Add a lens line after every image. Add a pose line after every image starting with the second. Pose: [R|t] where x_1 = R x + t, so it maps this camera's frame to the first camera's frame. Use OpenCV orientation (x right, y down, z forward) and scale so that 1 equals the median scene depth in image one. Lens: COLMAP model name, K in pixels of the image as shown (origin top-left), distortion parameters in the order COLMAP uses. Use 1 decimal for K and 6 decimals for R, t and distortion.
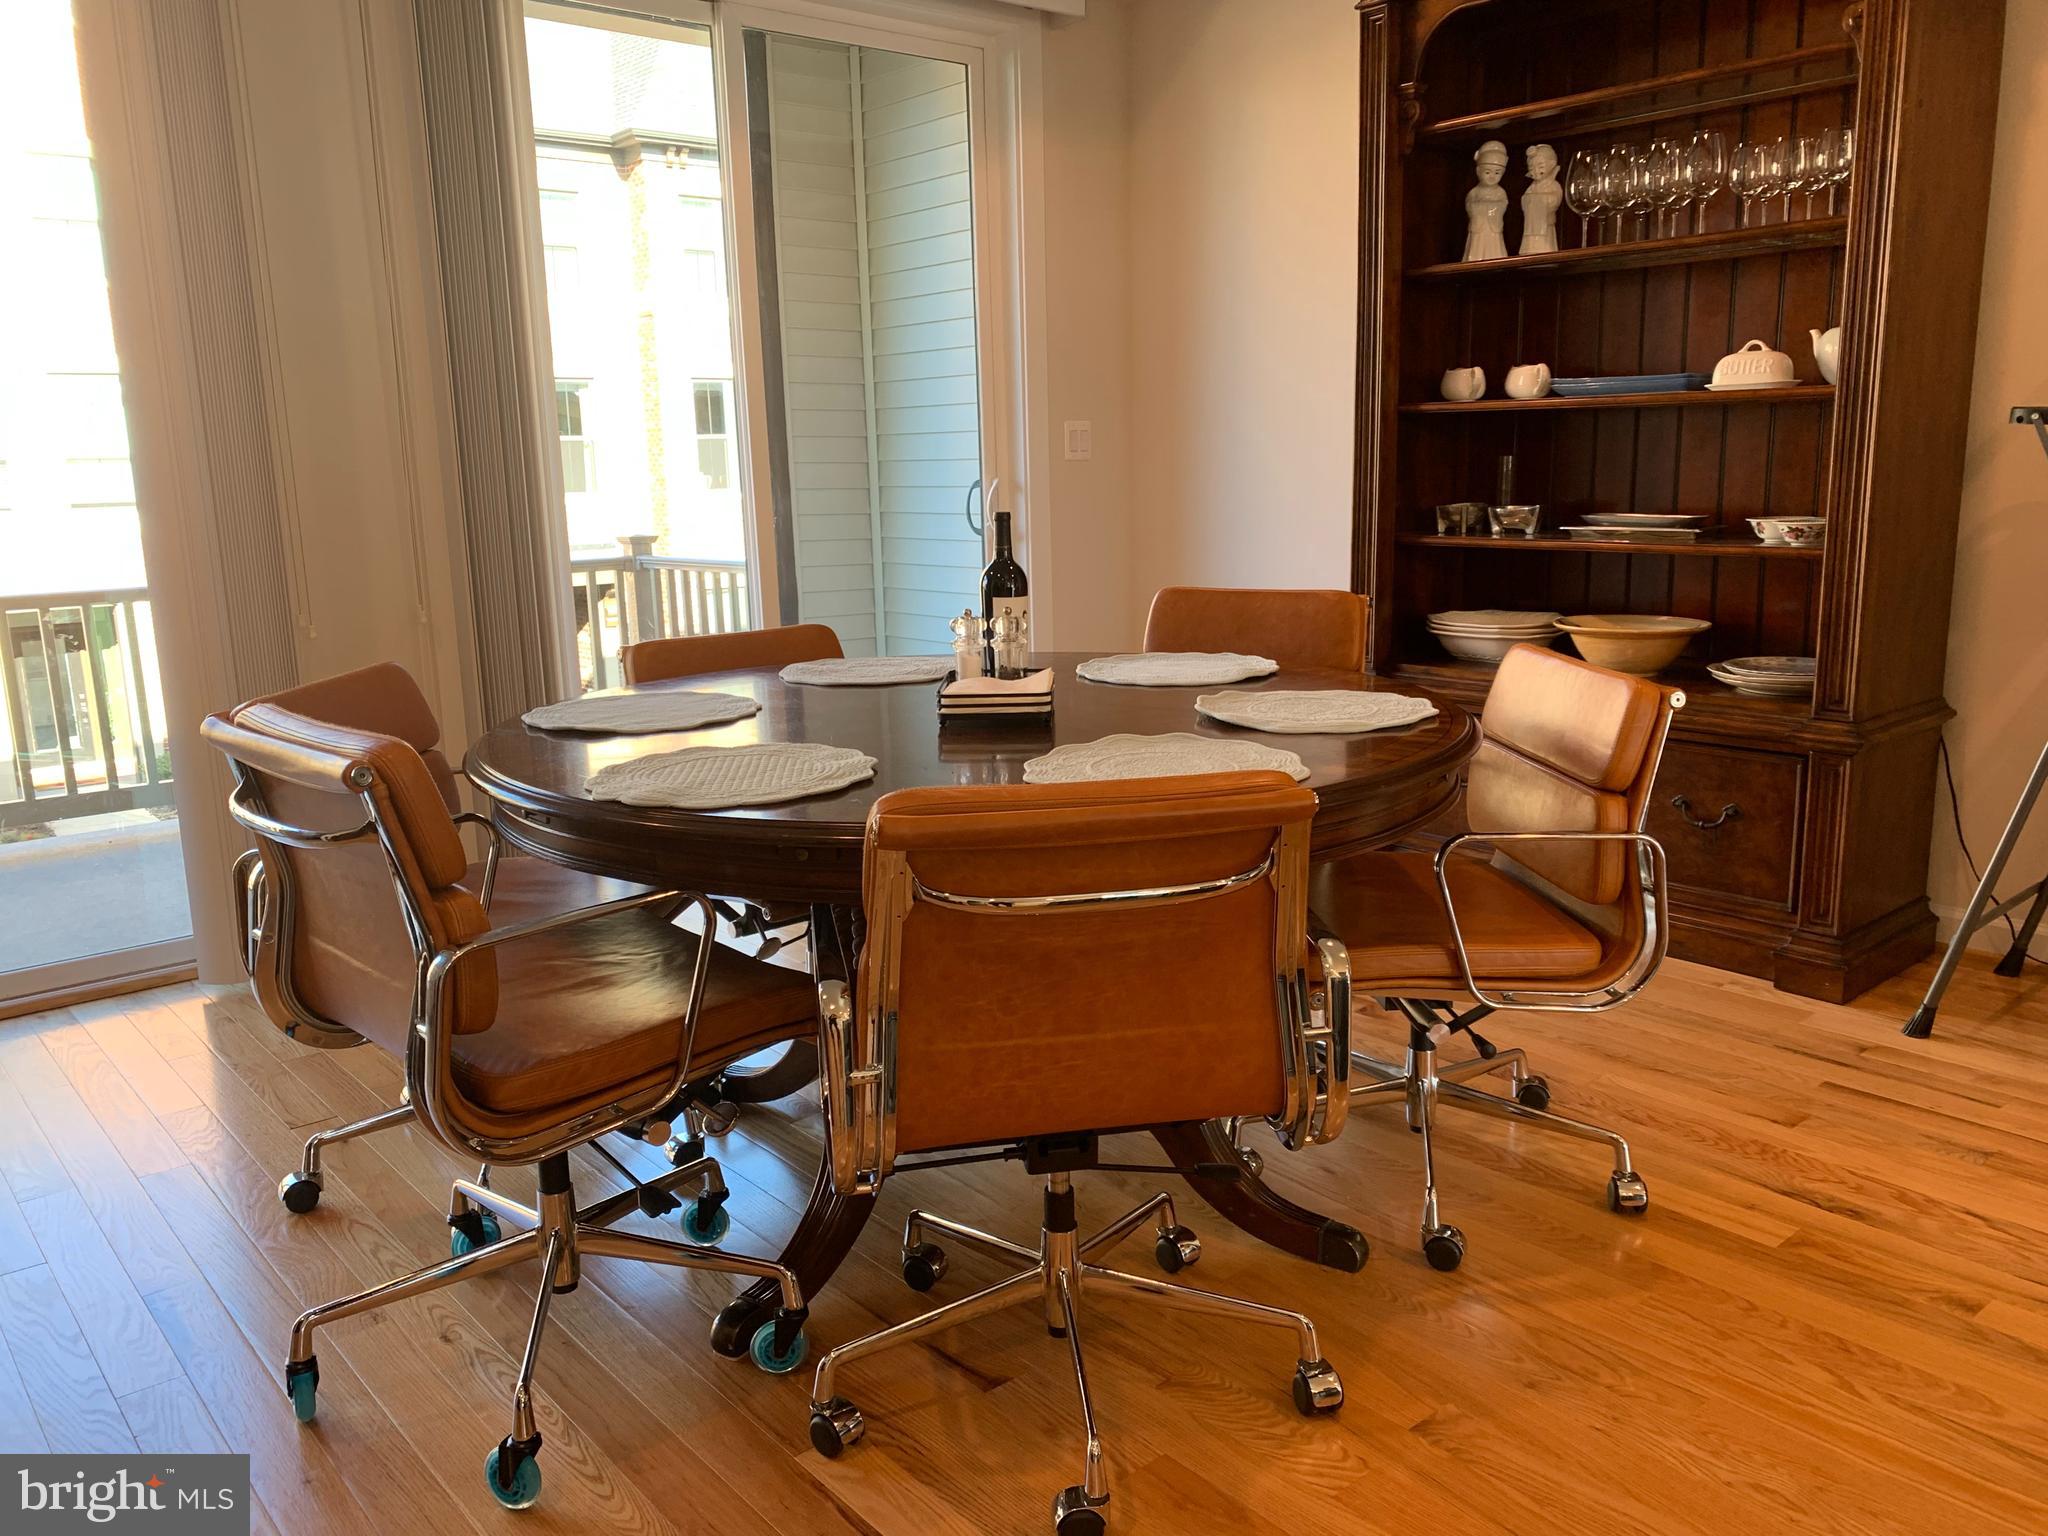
lens RADIAL K [[1592.0, 0, 1024.0], [0, 1592.0, 768.0], [0, 0, 1]] dist [0.038252, -0.000165]
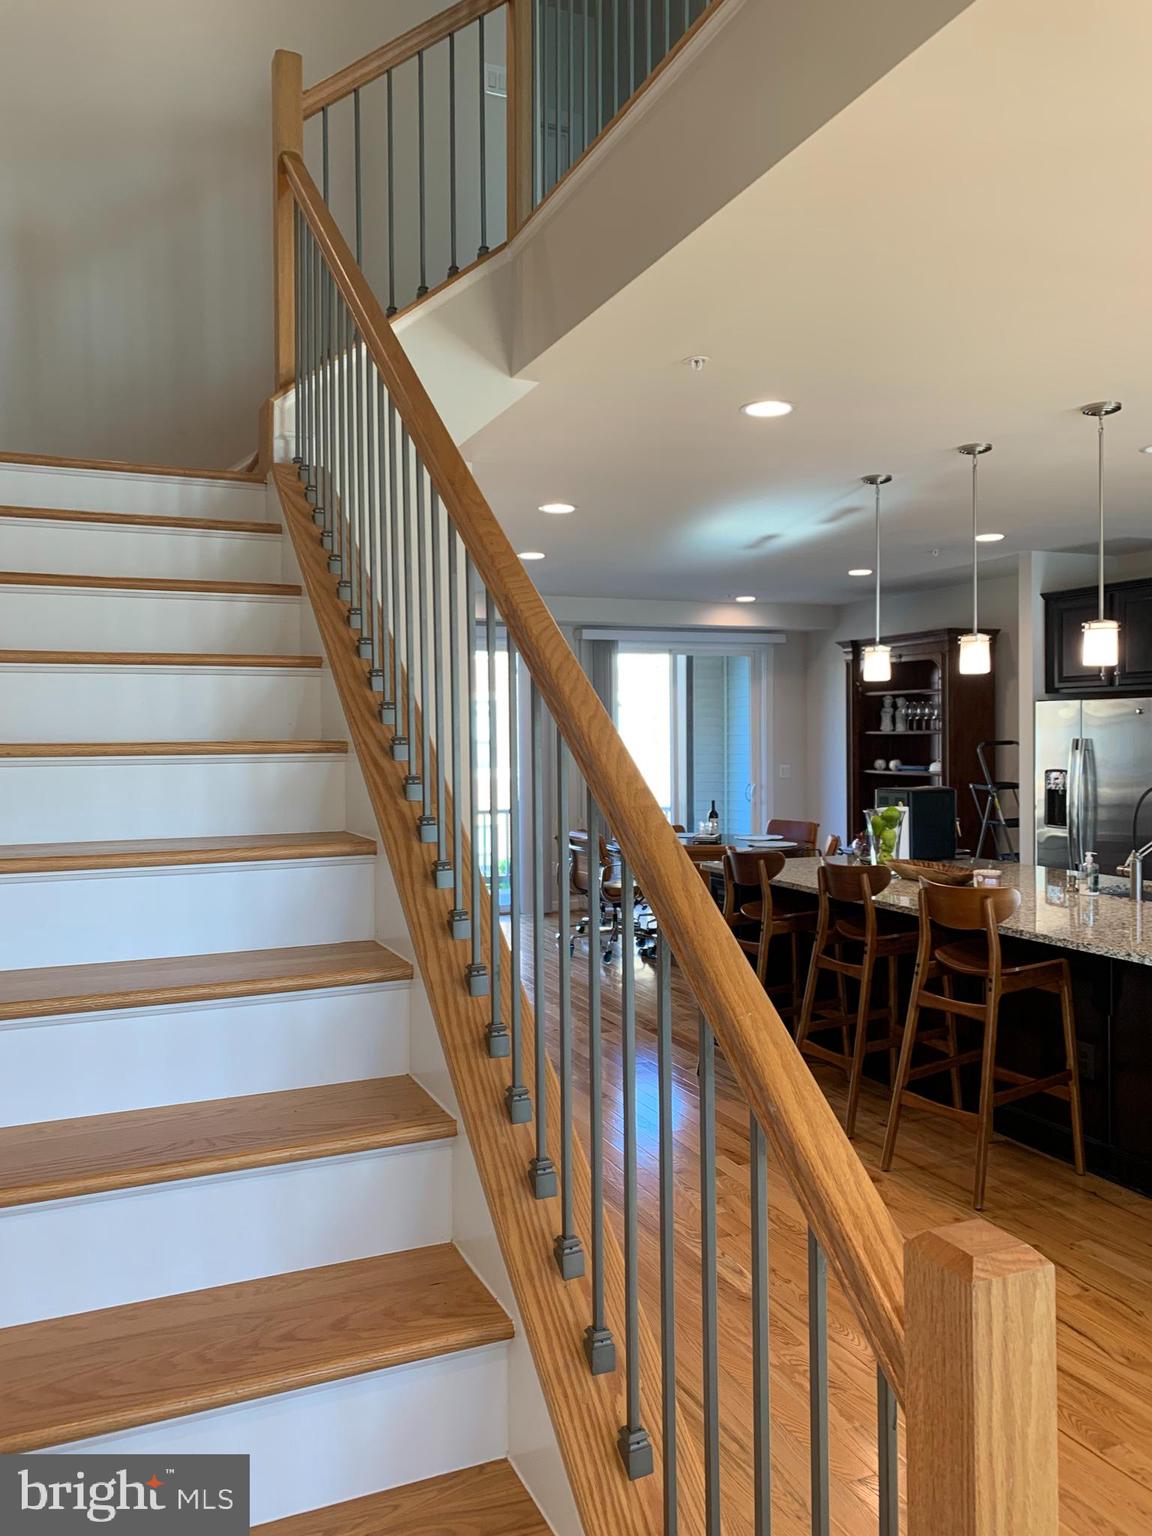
lens RADIAL K [[1194.0, 0, 576.0], [0, 1194.0, 768.0], [0, 0, 1]] dist [0.038252, -0.000165]
pose [[0.957768, 0.030619, -0.285908, 0.393106], [-0.075525, 0.986191, -0.147387, 0.192641], [0.277447, 0.162756, 0.946855, -1.609267]]
